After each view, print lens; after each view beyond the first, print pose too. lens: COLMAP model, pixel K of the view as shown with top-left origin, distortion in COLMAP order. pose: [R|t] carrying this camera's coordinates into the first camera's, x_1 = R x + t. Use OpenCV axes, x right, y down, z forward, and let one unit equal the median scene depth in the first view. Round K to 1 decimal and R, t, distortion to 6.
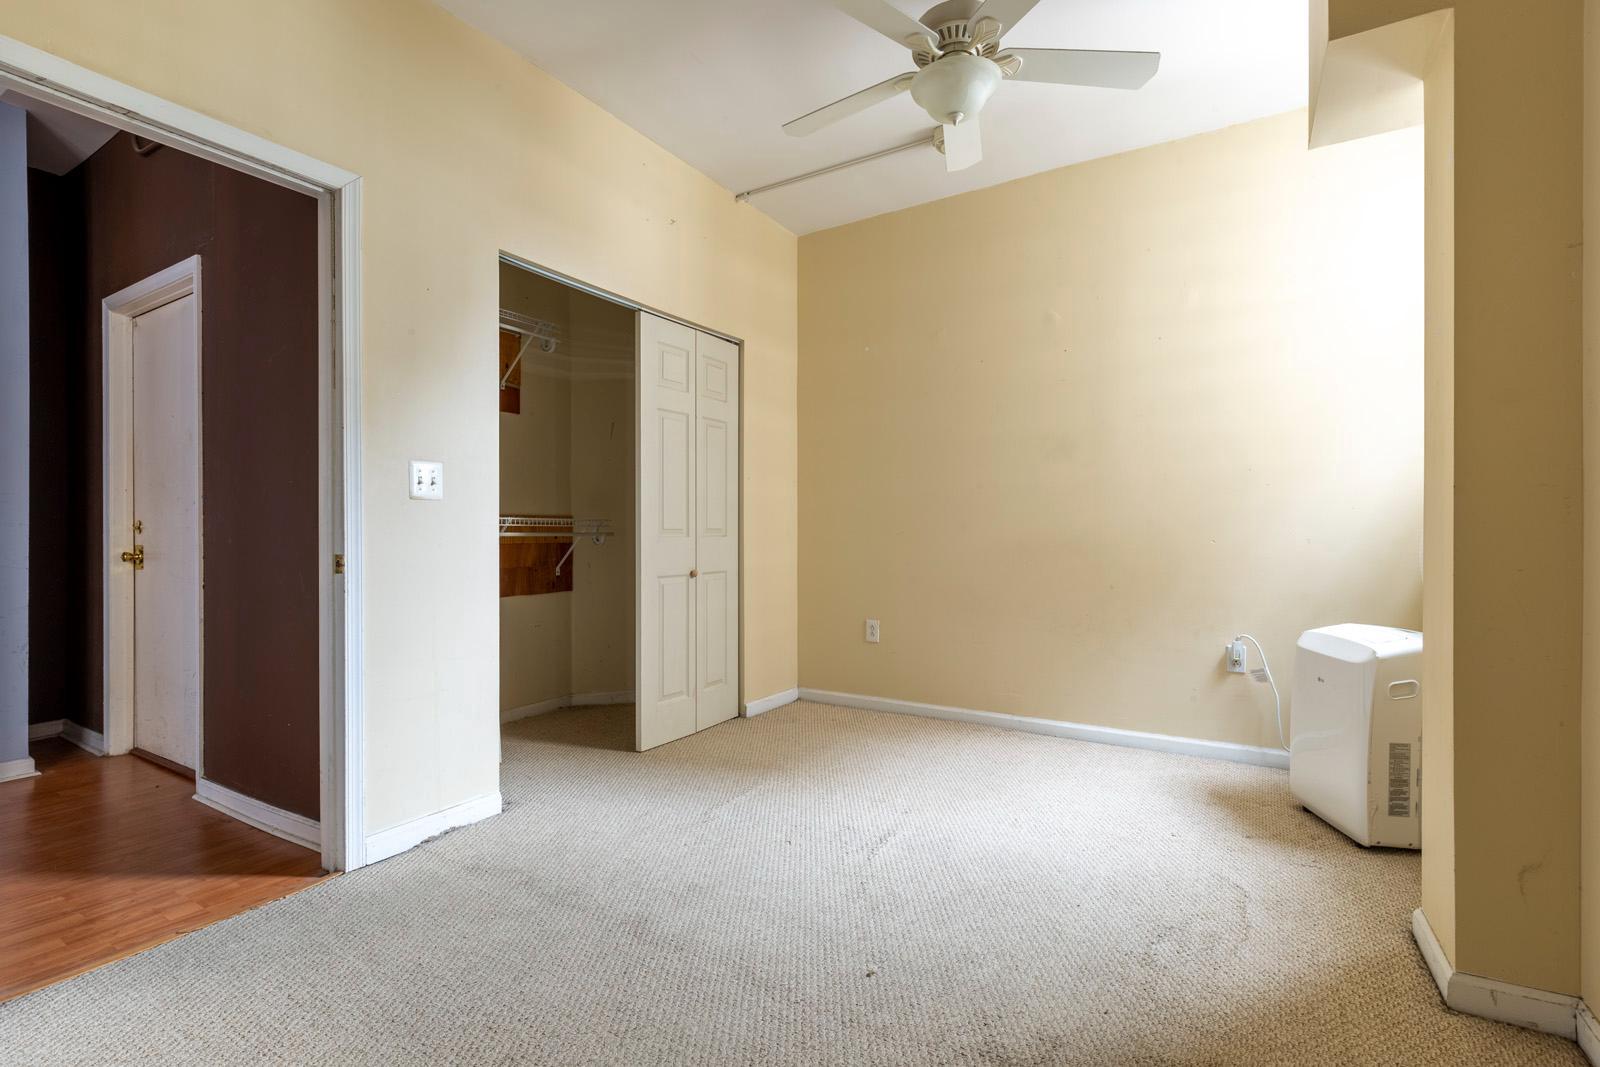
lens RADIAL K [[742.5, 0, 798.1], [0, 742.5, 531.8], [0, 0, 1]] dist [0.007038, -0.000693]
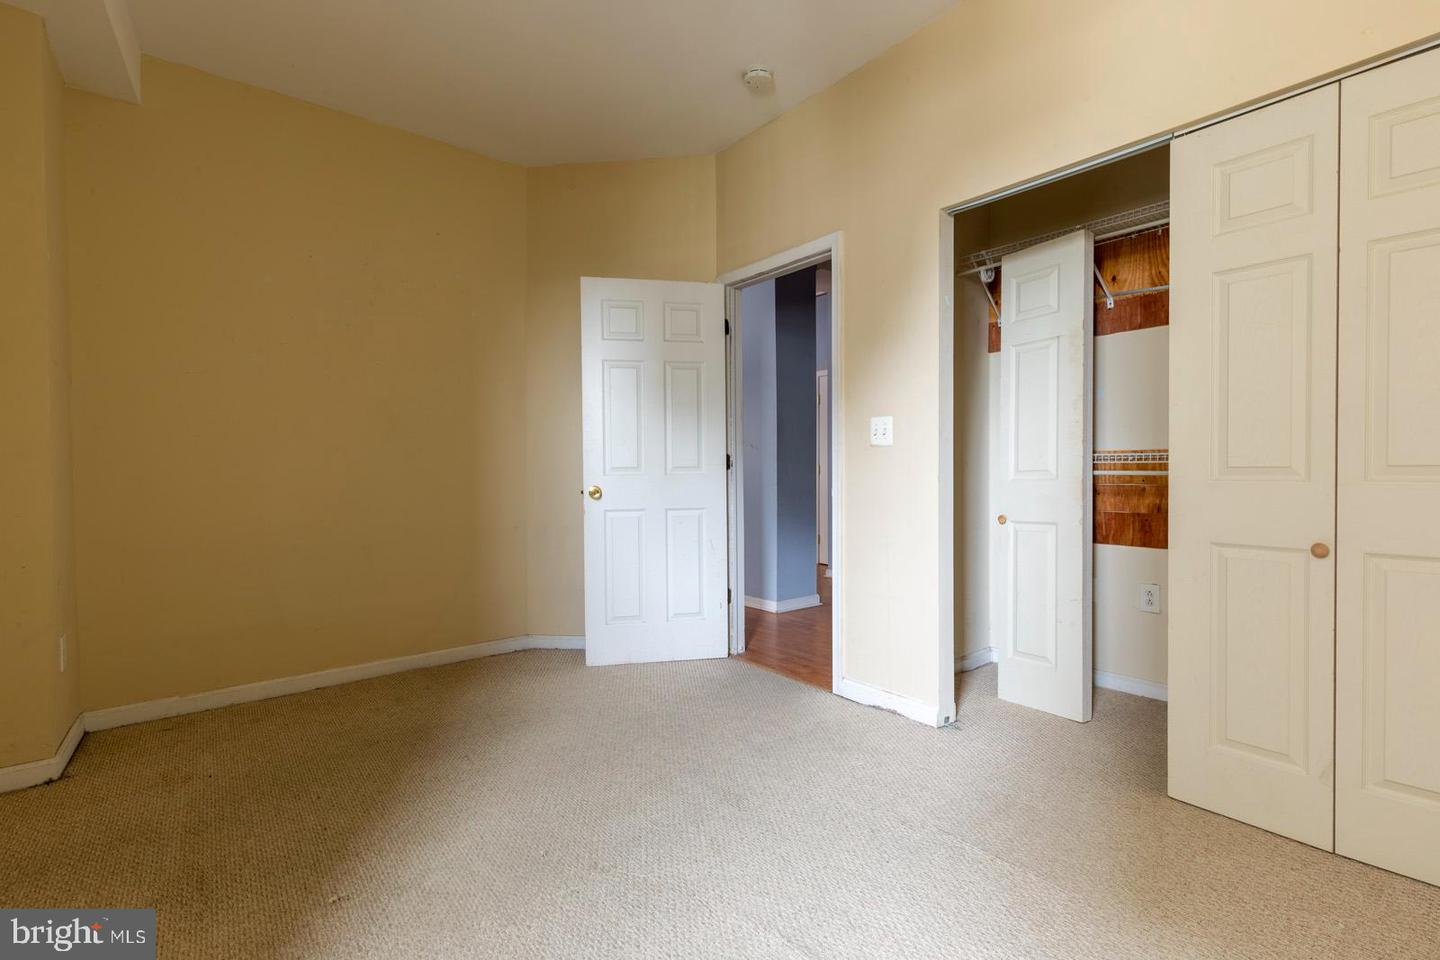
lens RADIAL K [[668.3, 0, 718.3], [0, 668.3, 478.5], [0, 0, 1]] dist [0.007038, -0.000693]
pose [[-0.351329, 0.017214, -0.936094, 0.615156], [0.006760, 0.999852, 0.015849, -0.007319], [0.936228, -0.000760, -0.351393, 1.021273]]
